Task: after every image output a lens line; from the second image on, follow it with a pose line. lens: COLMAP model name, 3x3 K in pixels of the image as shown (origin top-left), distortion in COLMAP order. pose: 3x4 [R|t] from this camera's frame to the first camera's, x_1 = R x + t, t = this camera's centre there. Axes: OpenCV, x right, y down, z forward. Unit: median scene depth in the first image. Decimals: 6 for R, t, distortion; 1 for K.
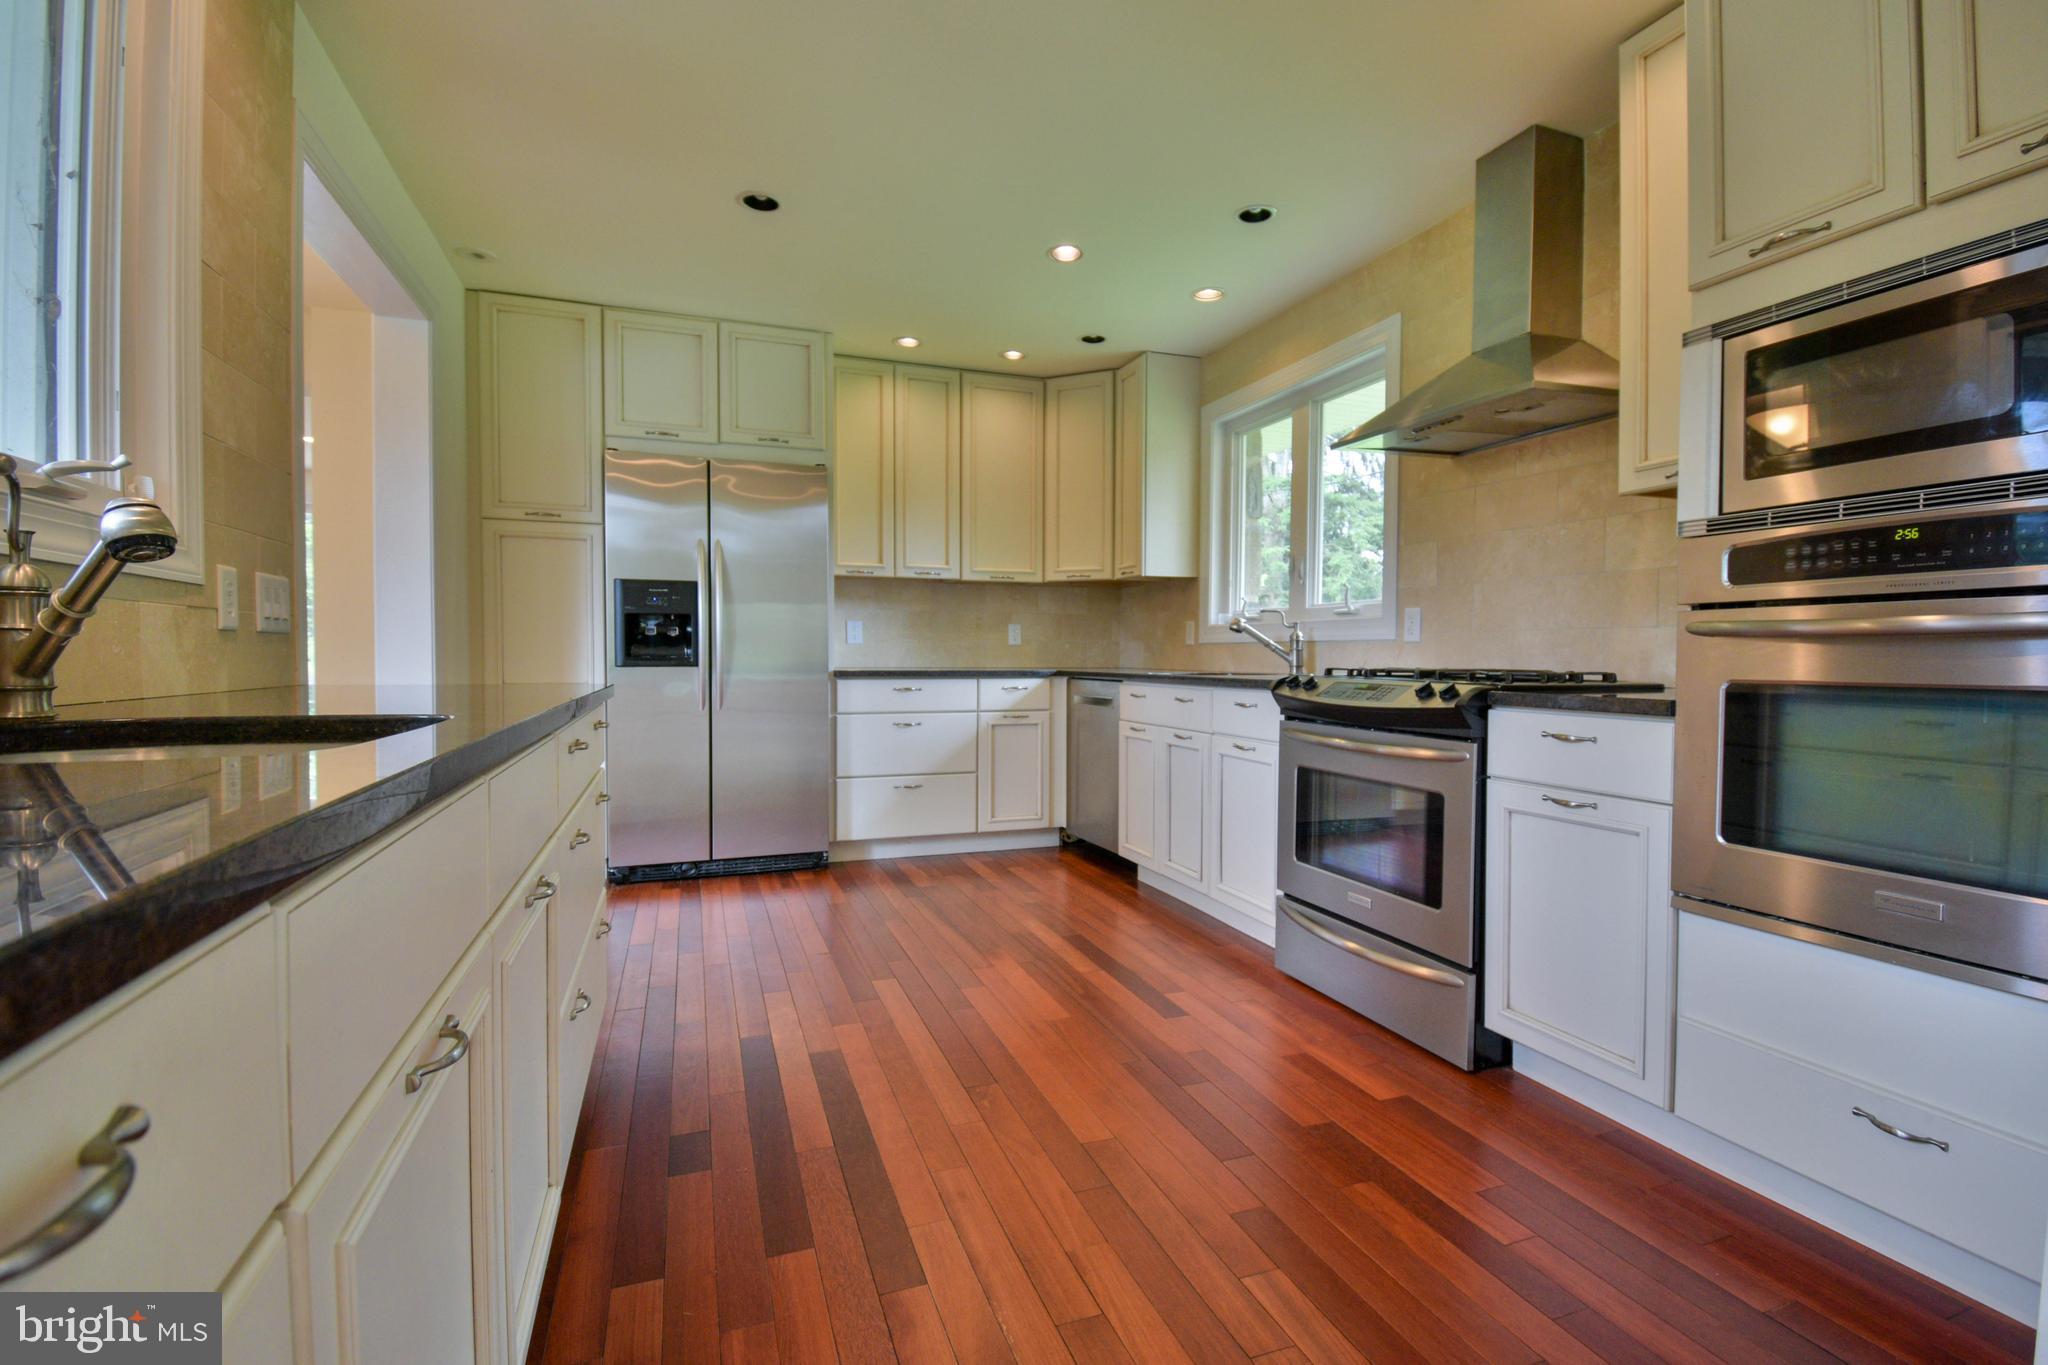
lens RADIAL K [[961.3, 0, 1038.2], [0, 961.3, 679.4], [0, 0, 1]] dist [0.026785, -0.039093]
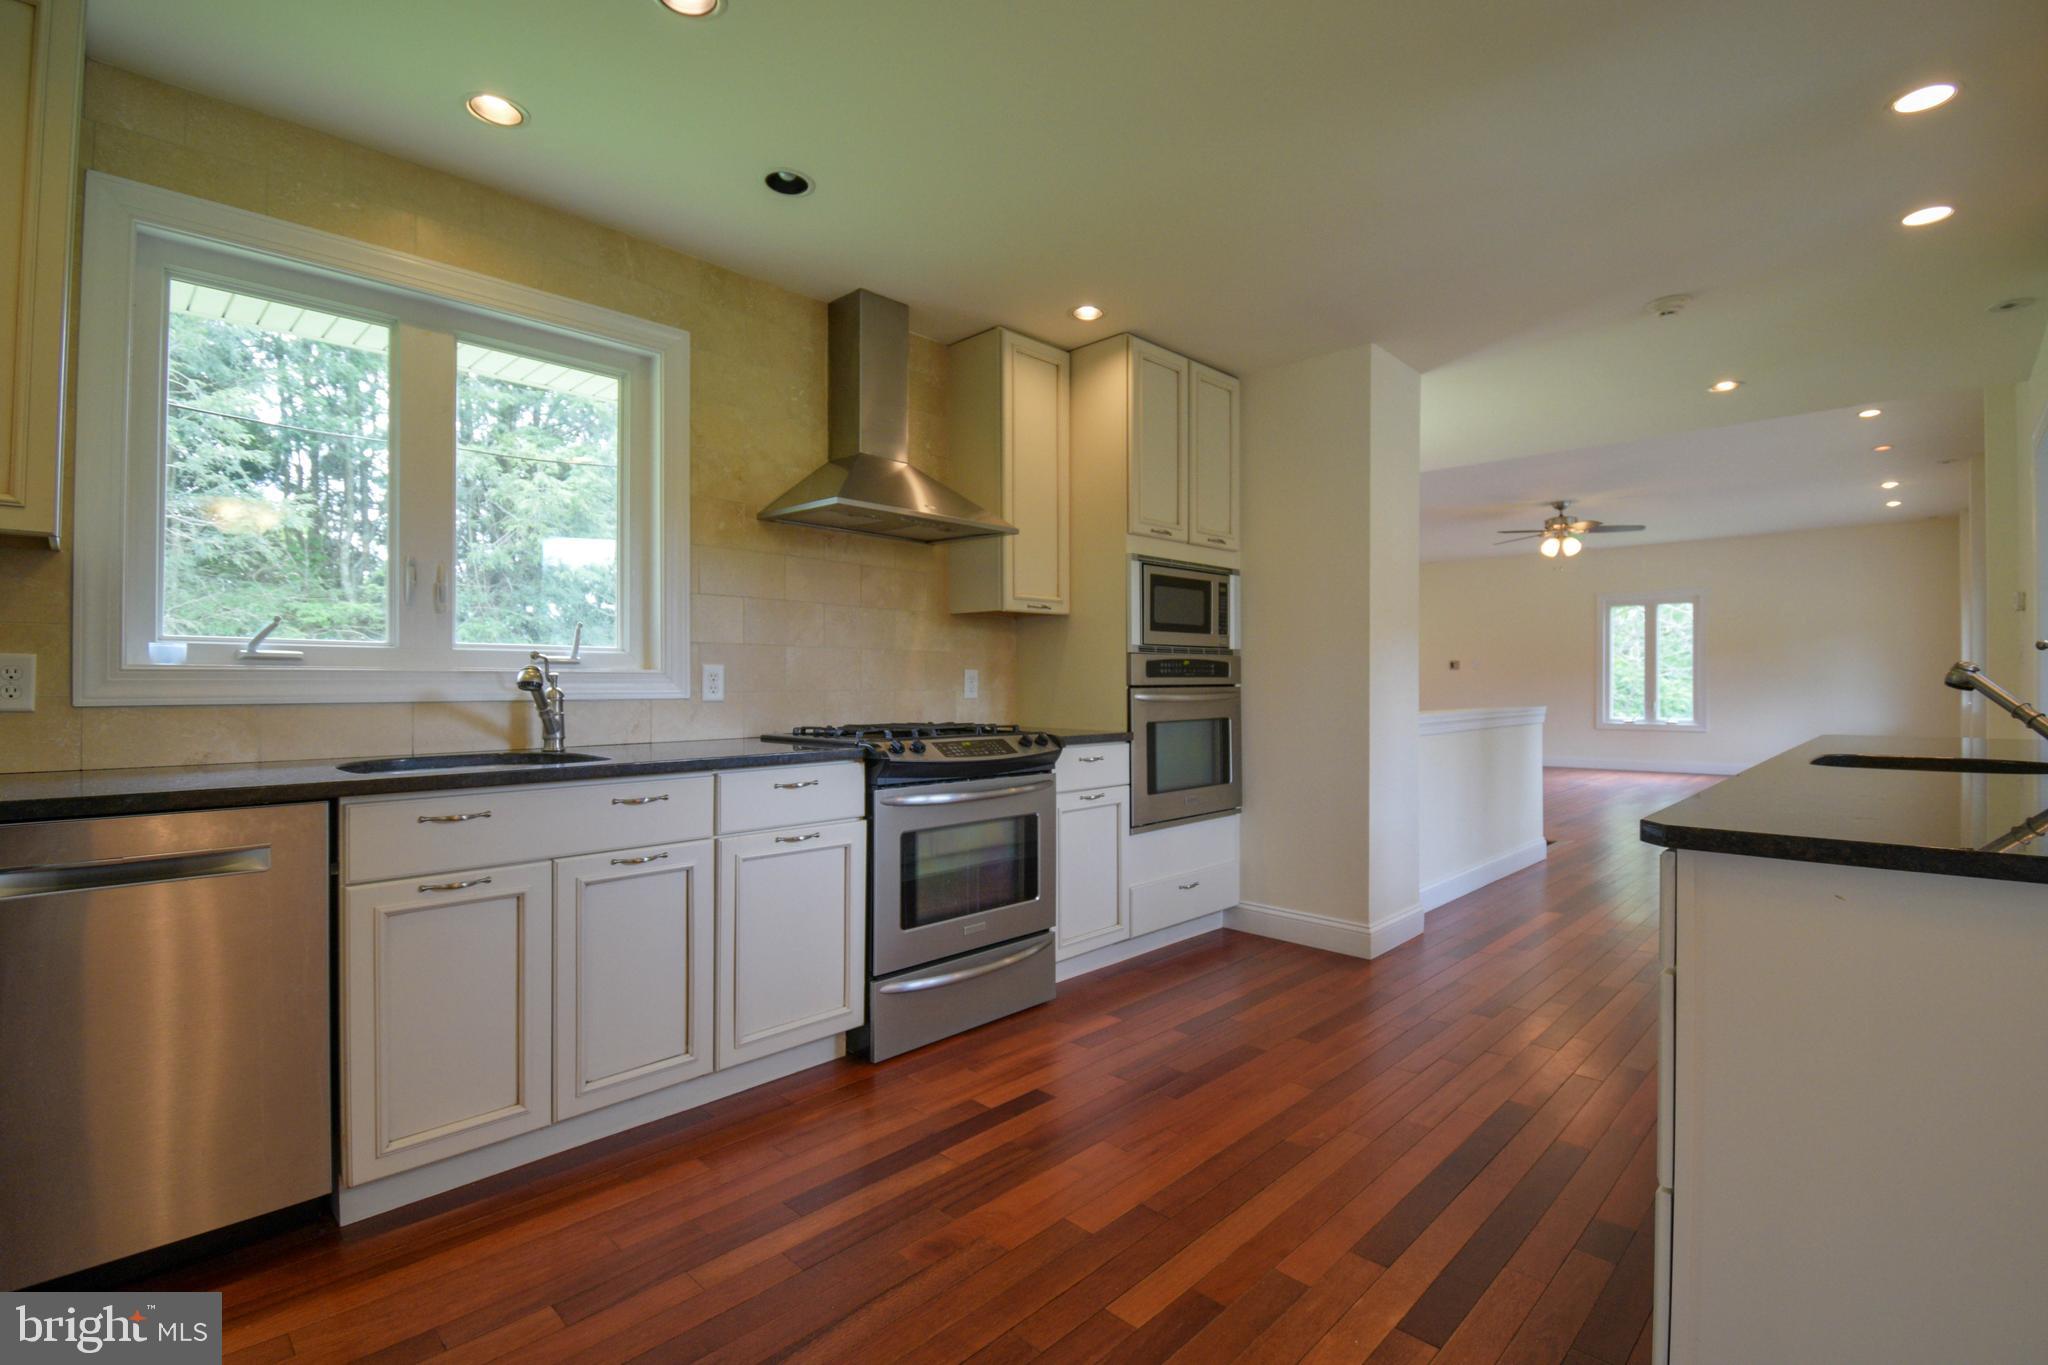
lens RADIAL K [[961.3, 0, 1038.2], [0, 961.3, 679.4], [0, 0, 1]] dist [0.026785, -0.039093]
pose [[-0.463561, 0.000263, 0.886065, -0.871161], [0.020813, 0.999727, 0.010592, -0.096199], [-0.885821, 0.023352, -0.463440, 1.763806]]
